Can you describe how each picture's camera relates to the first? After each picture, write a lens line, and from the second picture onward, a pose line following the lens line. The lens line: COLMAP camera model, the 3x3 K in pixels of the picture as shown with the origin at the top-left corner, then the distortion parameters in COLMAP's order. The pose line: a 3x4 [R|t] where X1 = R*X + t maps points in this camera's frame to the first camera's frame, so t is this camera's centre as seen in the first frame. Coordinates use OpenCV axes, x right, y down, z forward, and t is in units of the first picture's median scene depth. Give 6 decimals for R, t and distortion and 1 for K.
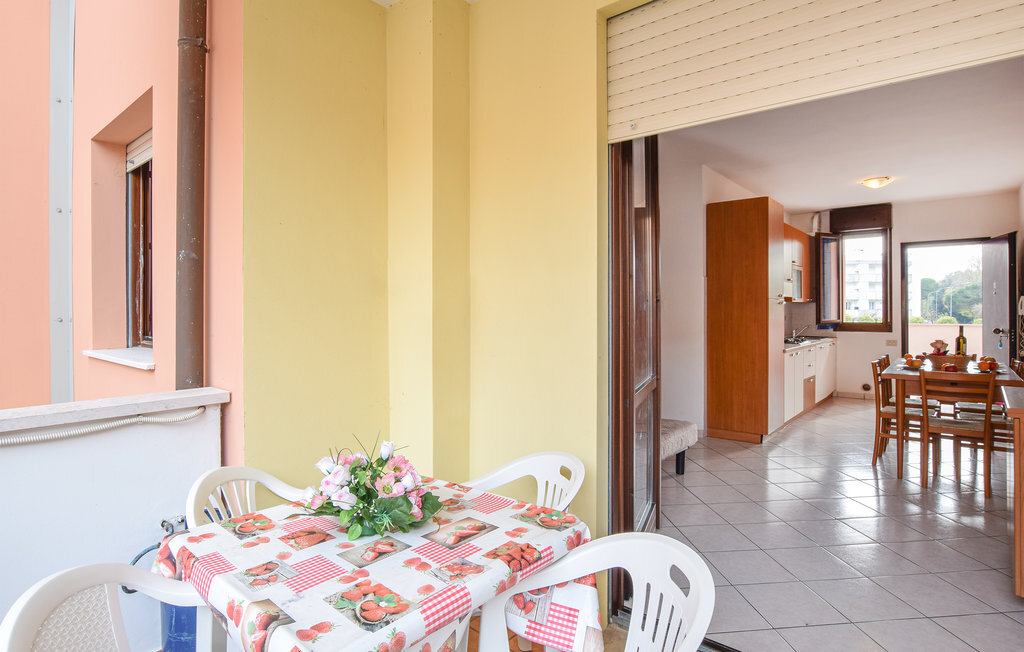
lens RADIAL K [[537.3, 0, 464.2], [0, 537.3, 298.1], [0, 0, 1]] dist [-0.035849, 0.001011]
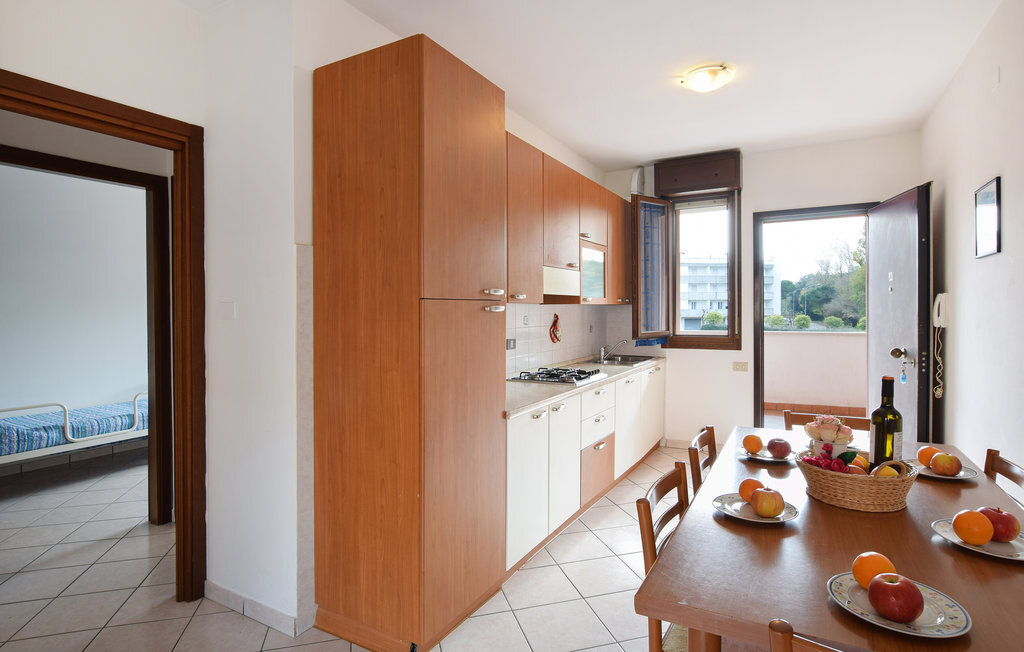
lens RADIAL K [[537.3, 0, 464.2], [0, 537.3, 298.1], [0, 0, 1]] dist [-0.035849, 0.001011]
pose [[0.983903, 0.000706, 0.178702, 0.354424], [-0.000816, 1.000000, 0.000539, 0.000527], [-0.178702, -0.000676, 0.983903, 0.406463]]
